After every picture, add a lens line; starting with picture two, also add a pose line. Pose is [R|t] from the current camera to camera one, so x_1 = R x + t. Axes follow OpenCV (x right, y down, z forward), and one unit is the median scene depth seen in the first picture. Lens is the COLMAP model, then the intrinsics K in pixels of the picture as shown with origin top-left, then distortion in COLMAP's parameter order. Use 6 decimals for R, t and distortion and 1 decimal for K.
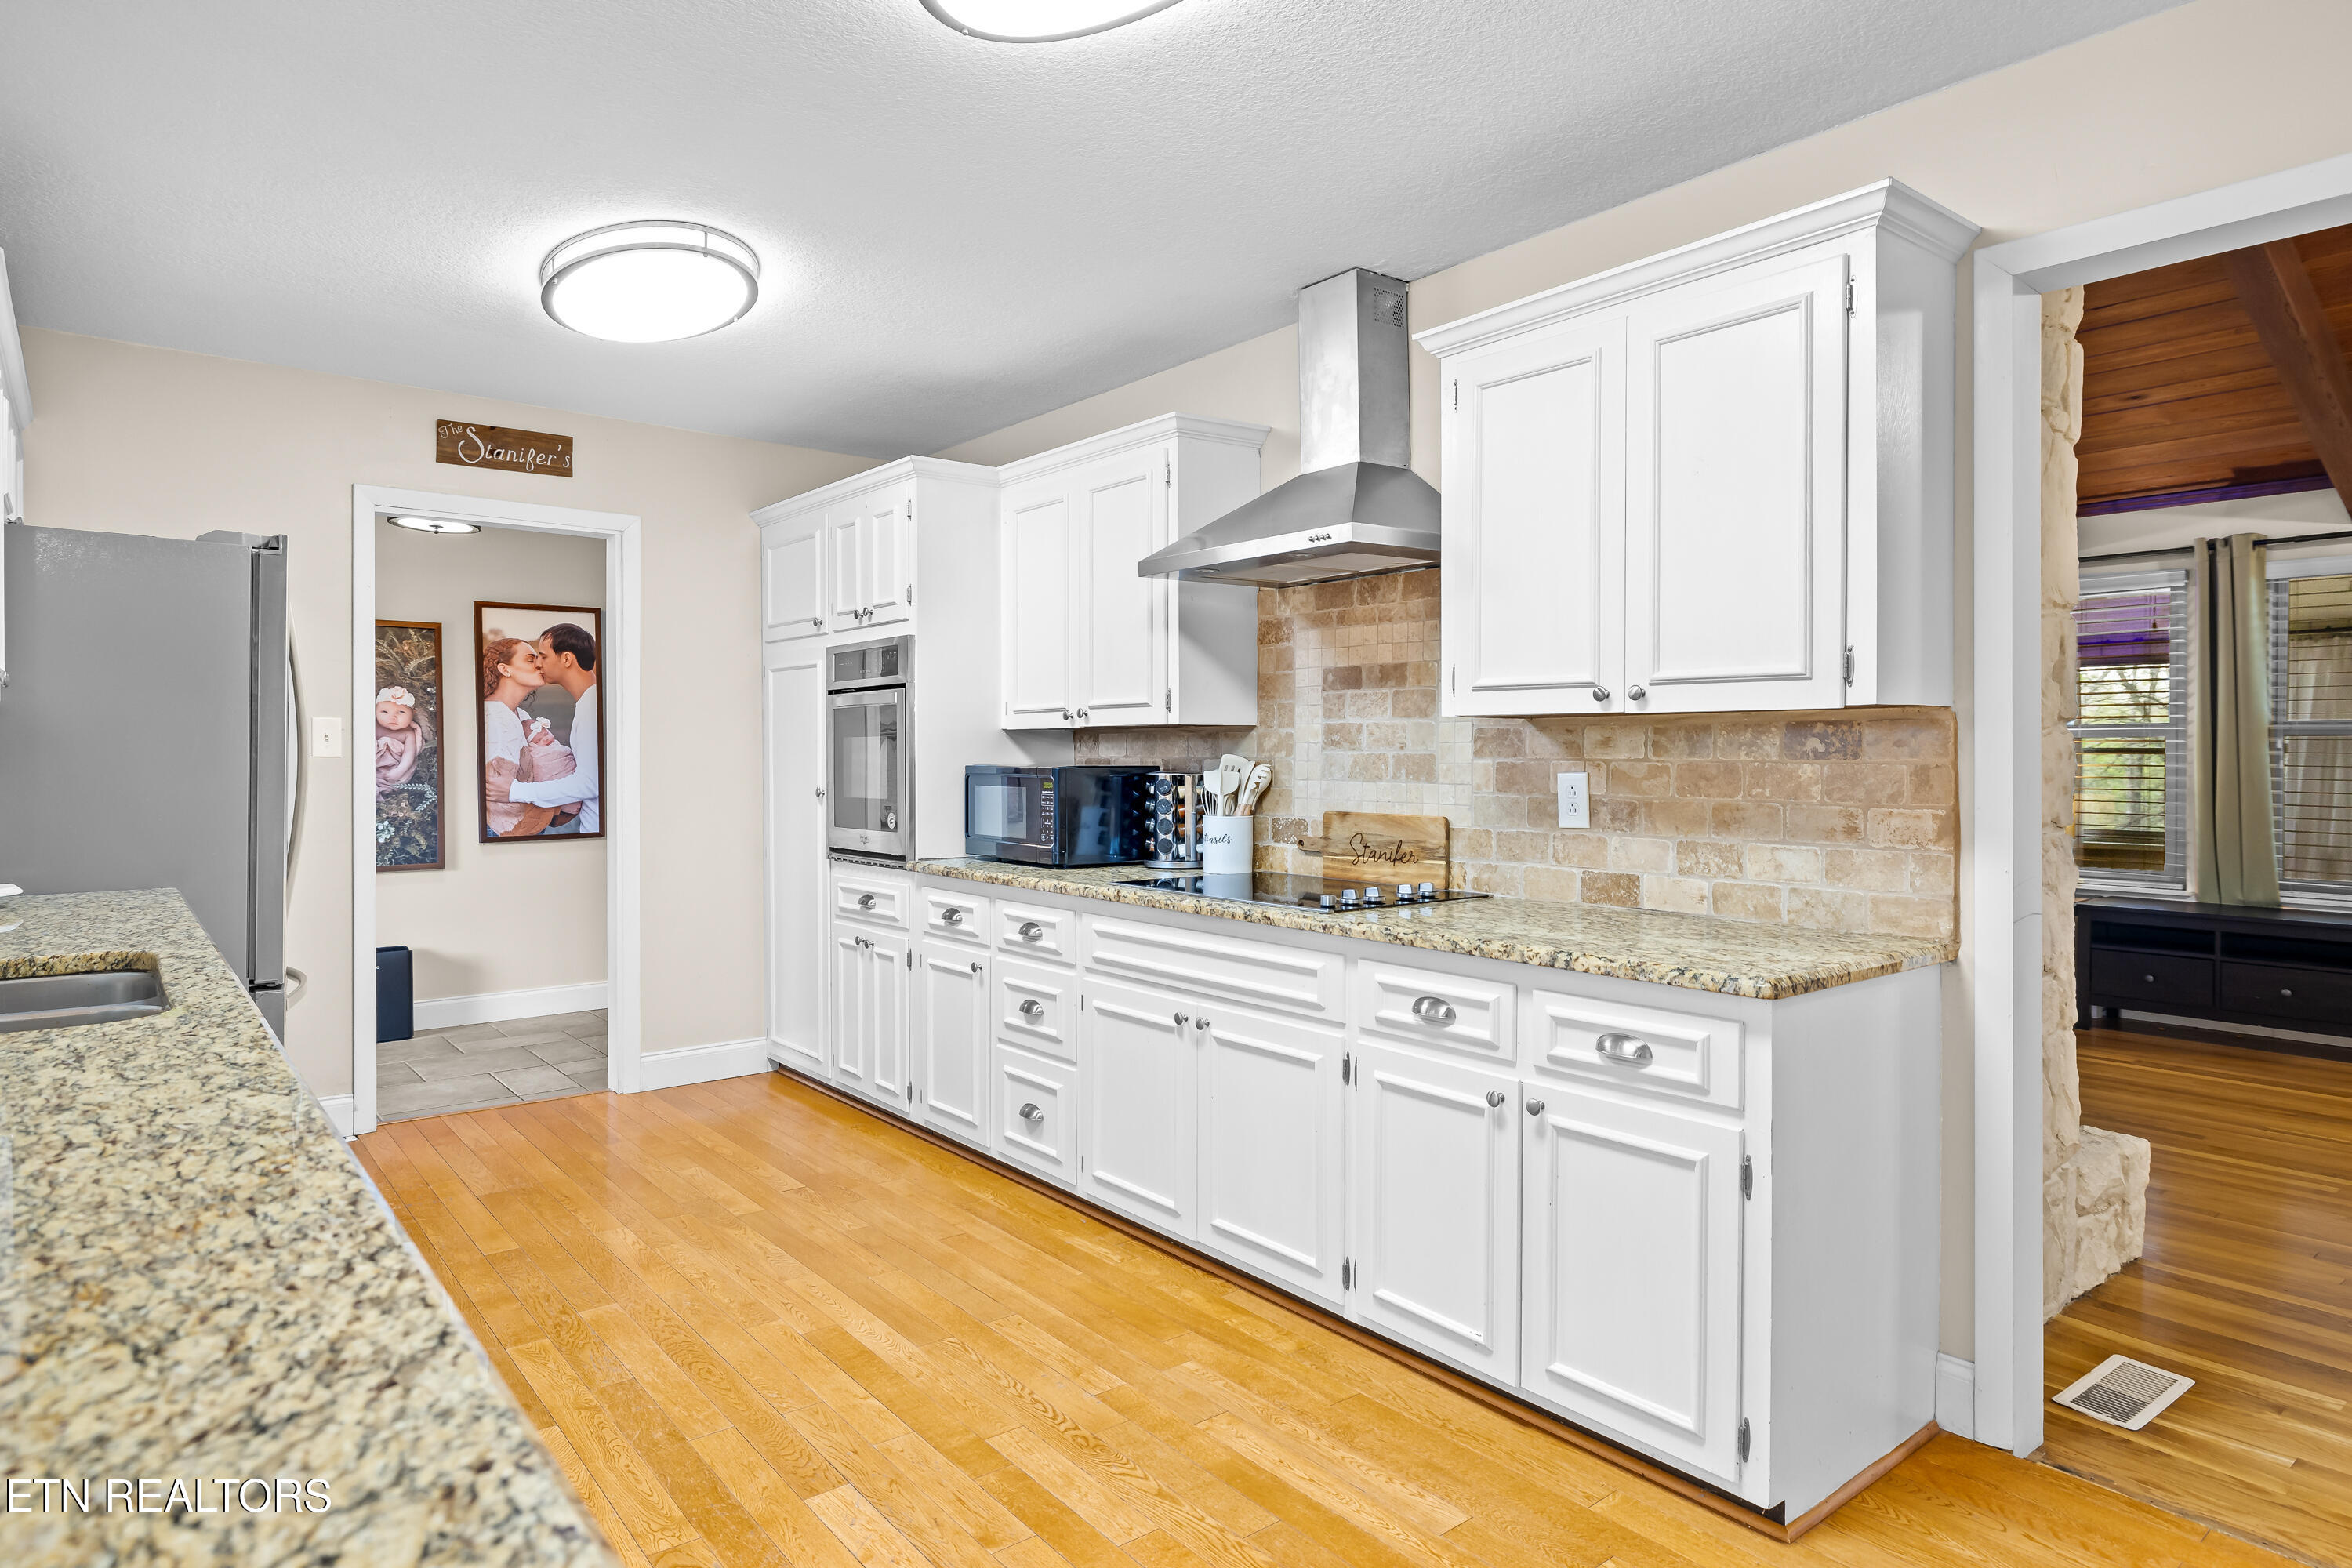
lens RADIAL K [[1331.2, 0, 1176.0], [0, 1331.2, 784.0], [0, 0, 1]] dist [-0.001581, 0.000041]
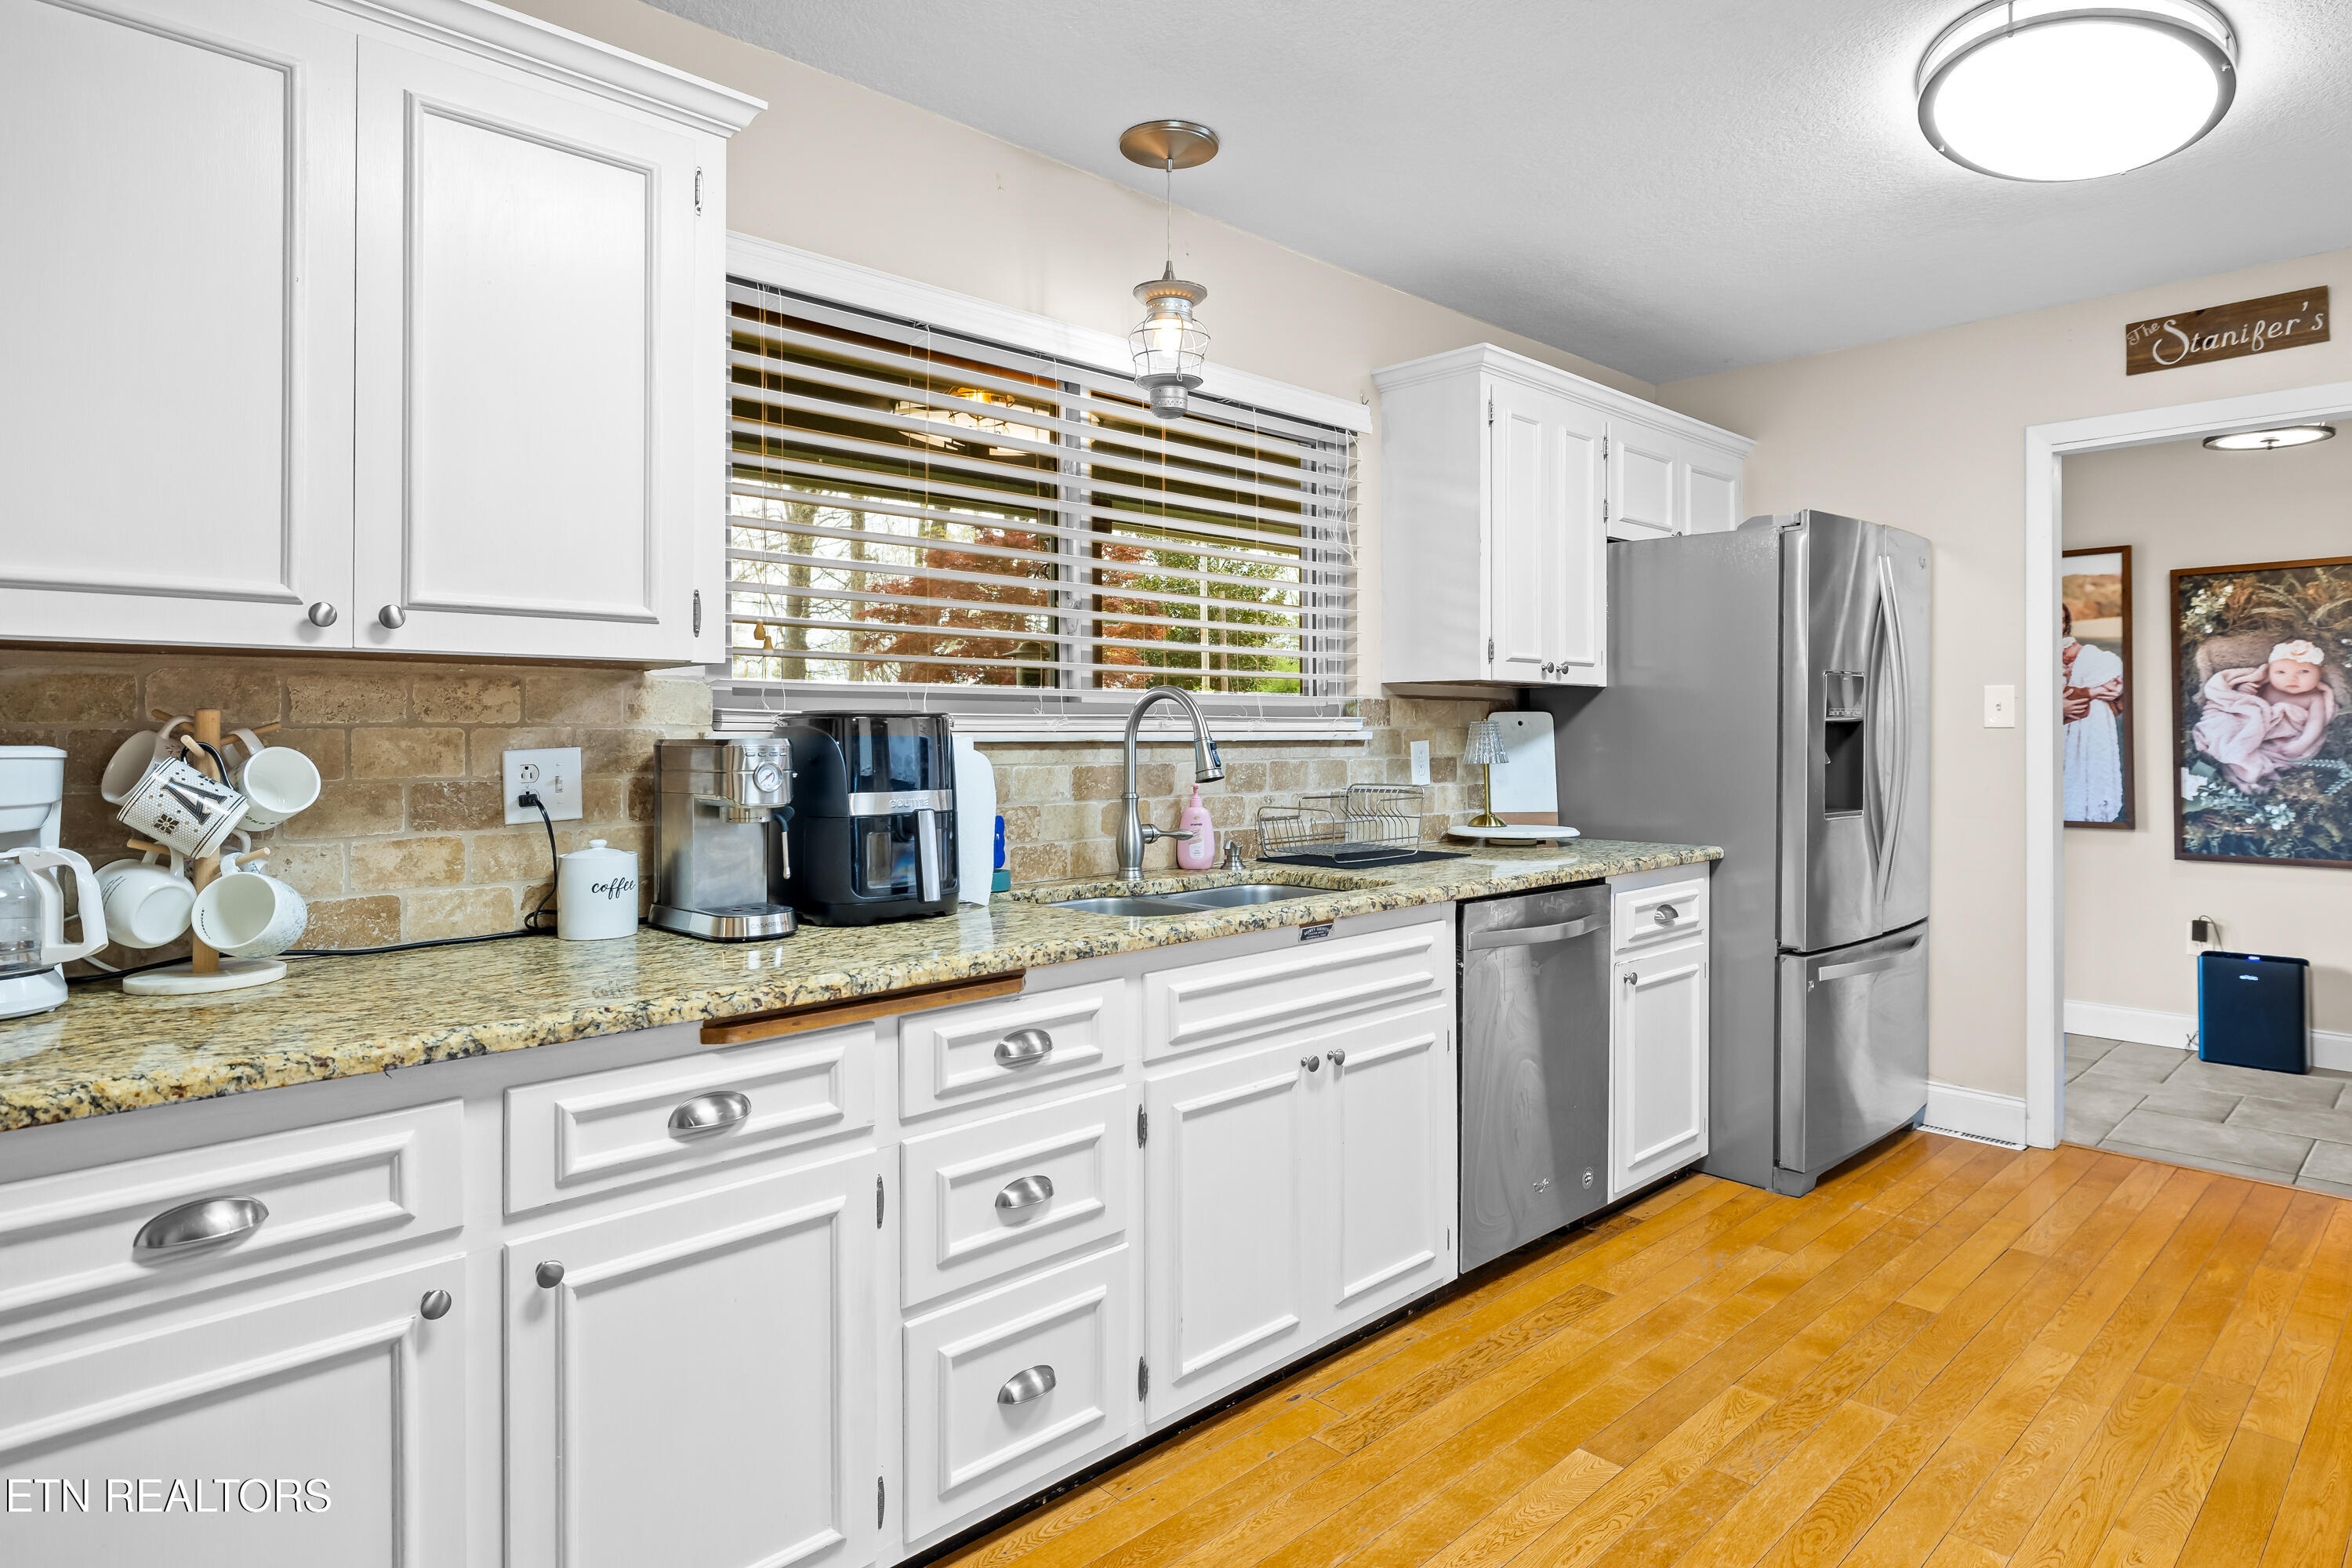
lens RADIAL K [[1308.0, 0, 1174.4], [0, 1308.0, 728.1], [0, 0, 1]] dist [0.000059, 0.000093]
pose [[0.080283, -0.002768, -0.996768, 0.256308], [-0.016407, 0.999857, -0.004098, -0.007474], [0.996637, 0.016683, 0.080226, 0.397565]]
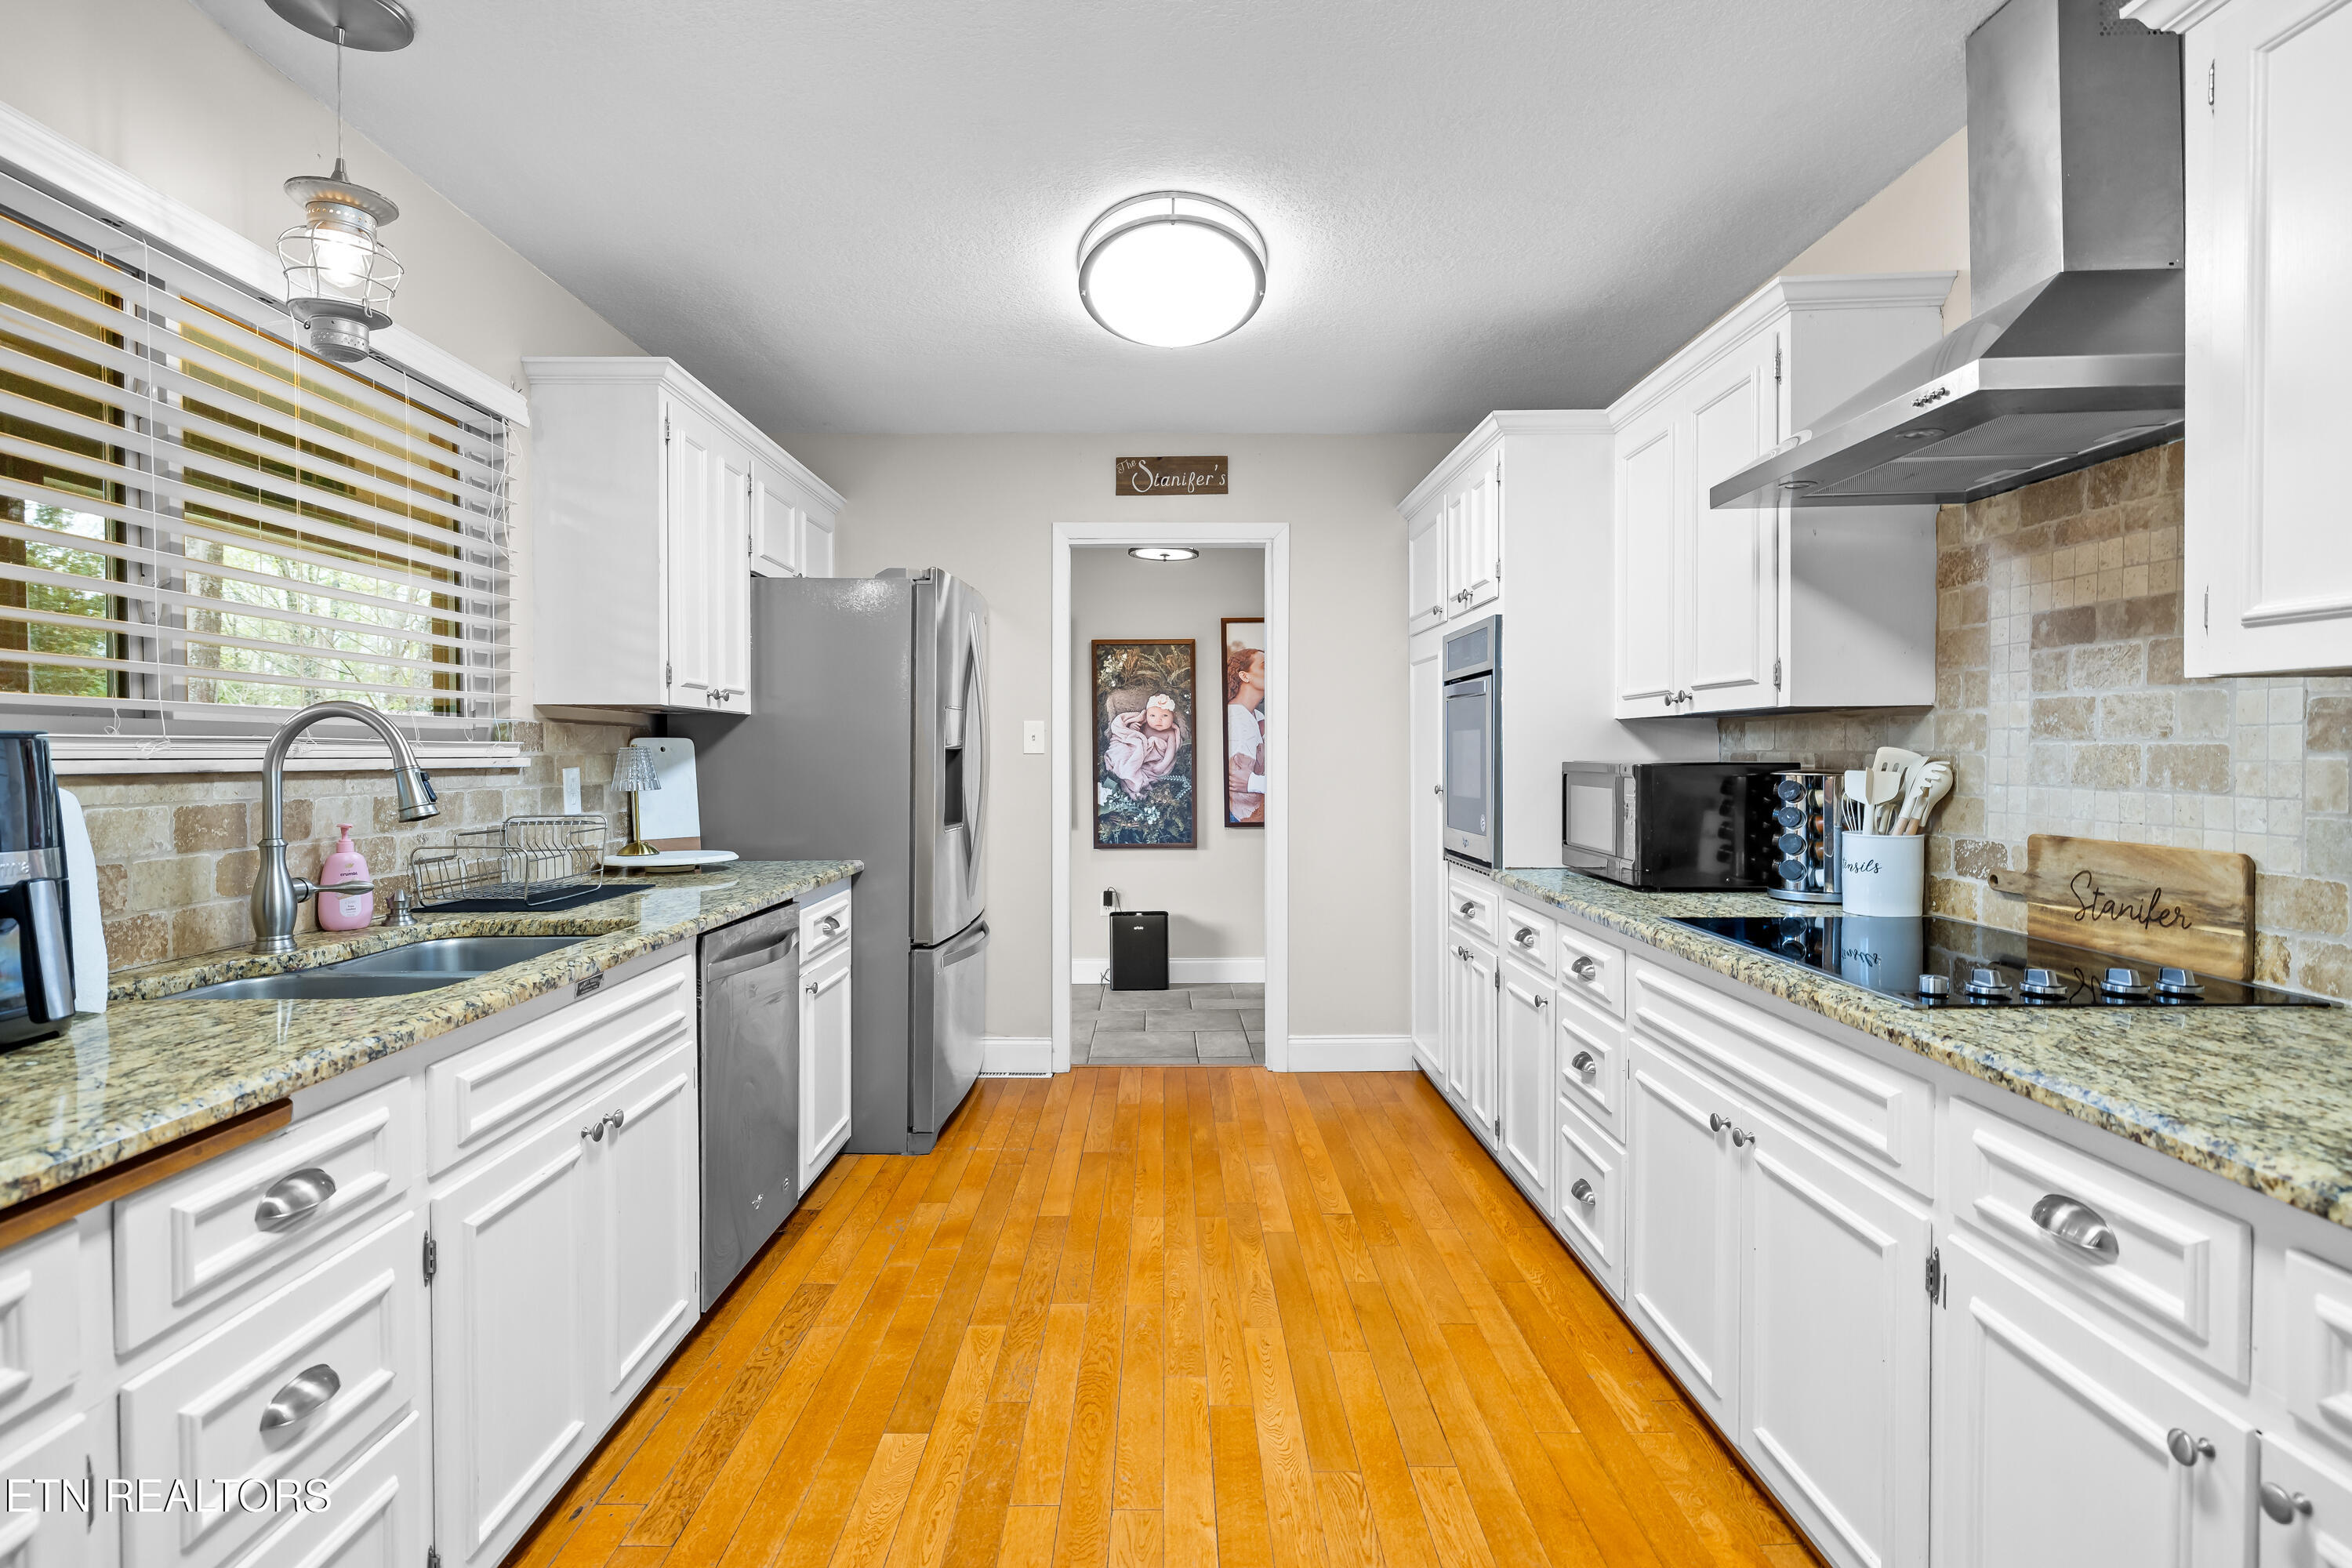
lens RADIAL K [[1187.8, 0, 1168.7], [0, 1187.8, 775.6], [0, 0, 1]] dist [-0.004431, 0.001368]
pose [[0.780118, 0.008979, -0.625568, 0.140479], [-0.008835, 0.999955, 0.003335, -0.005998], [0.625571, 0.002925, 0.780162, 0.274115]]
